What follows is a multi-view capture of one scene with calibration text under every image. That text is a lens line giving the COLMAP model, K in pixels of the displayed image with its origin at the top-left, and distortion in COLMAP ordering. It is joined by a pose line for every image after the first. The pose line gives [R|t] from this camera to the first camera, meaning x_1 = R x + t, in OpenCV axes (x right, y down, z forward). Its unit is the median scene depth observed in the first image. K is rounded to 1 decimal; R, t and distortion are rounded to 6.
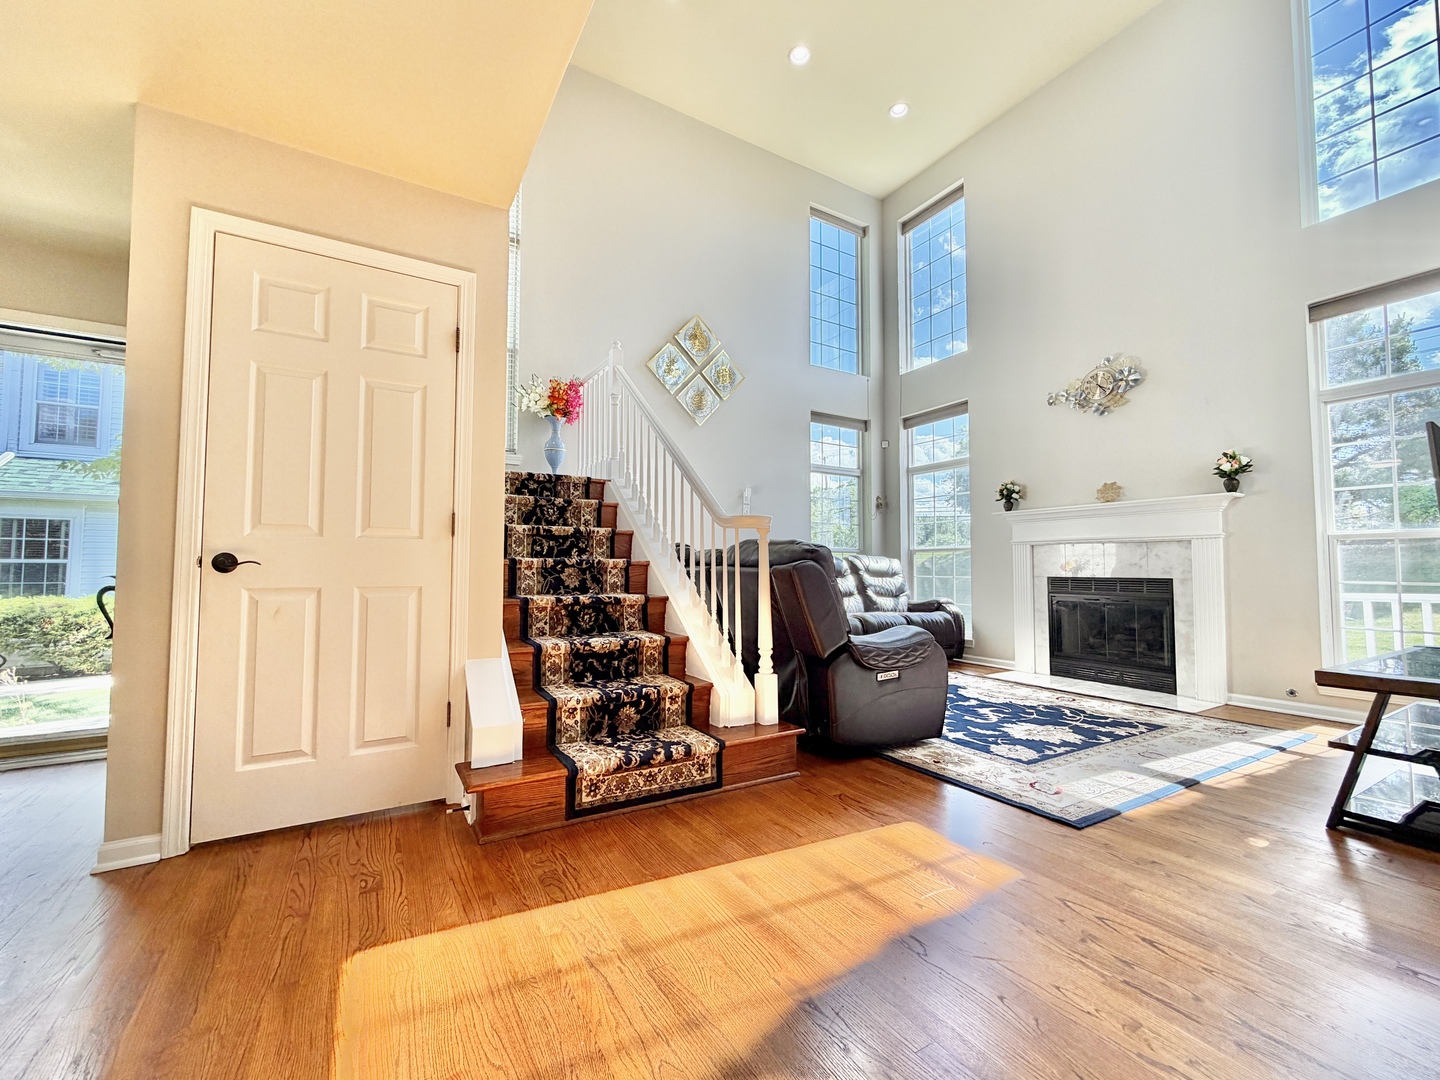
lens RADIAL K [[582.4, 0, 711.2], [0, 582.4, 543.1], [0, 0, 1]] dist [-0.000822, 0.000035]
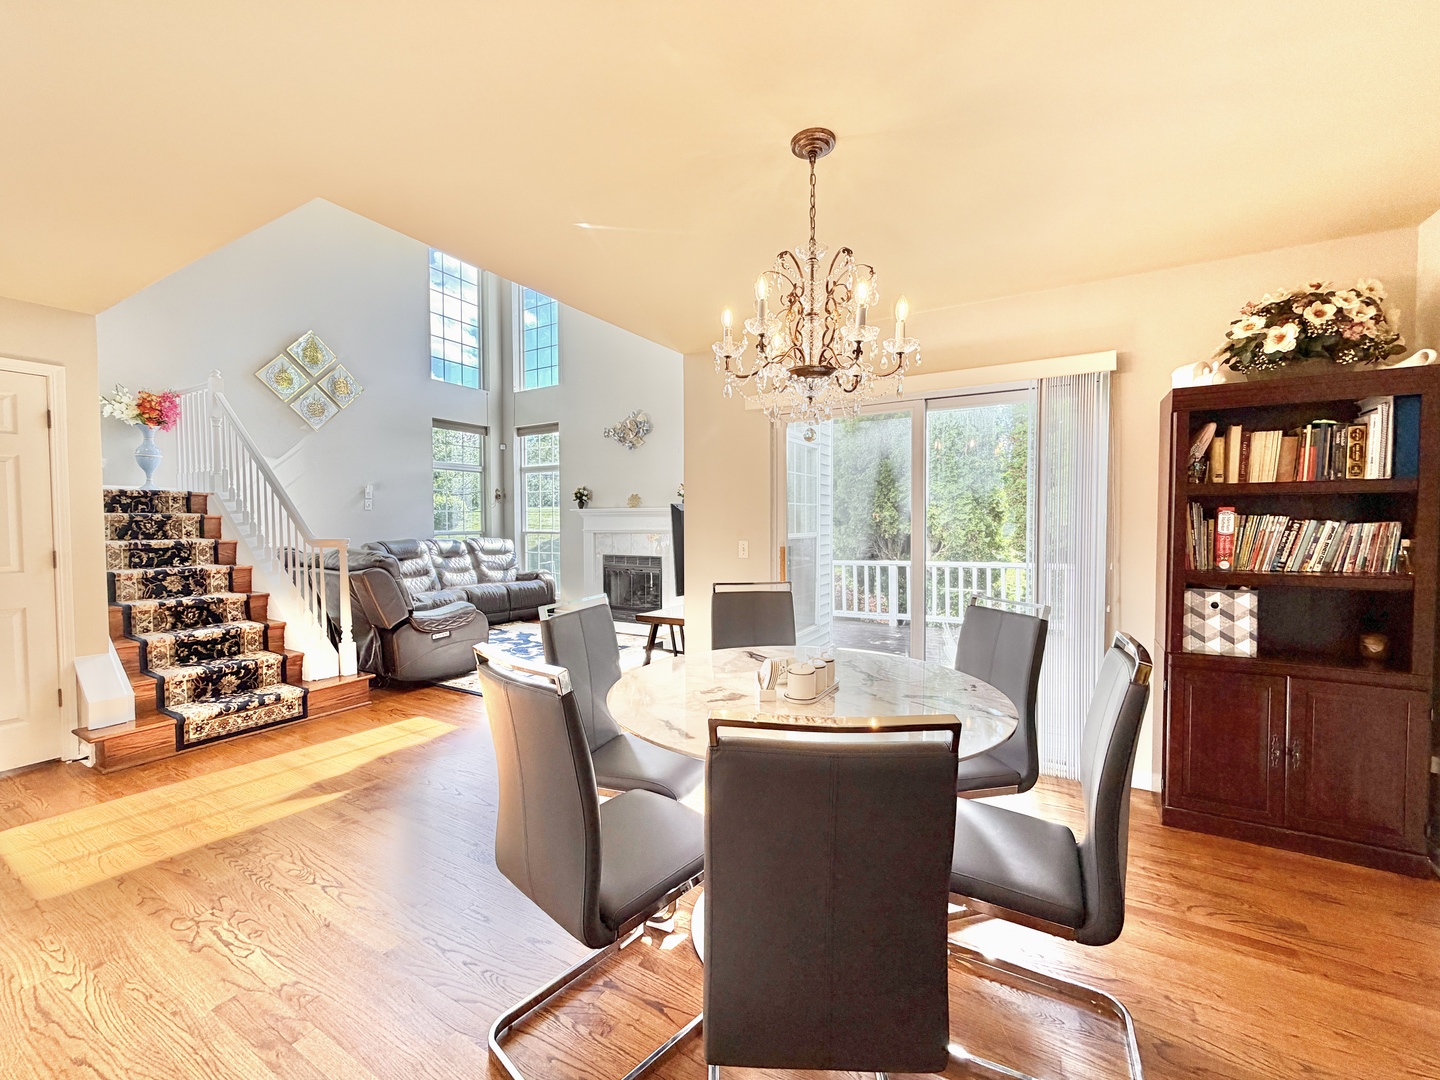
lens RADIAL K [[582.4, 0, 716.5], [0, 582.4, 540.1], [0, 0, 1]] dist [-0.000822, 0.000035]
pose [[0.872080, -0.021540, 0.488889, 0.180715], [-0.017838, 0.996968, 0.075746, -0.159050], [-0.489038, -0.074777, 0.869052, -0.703091]]
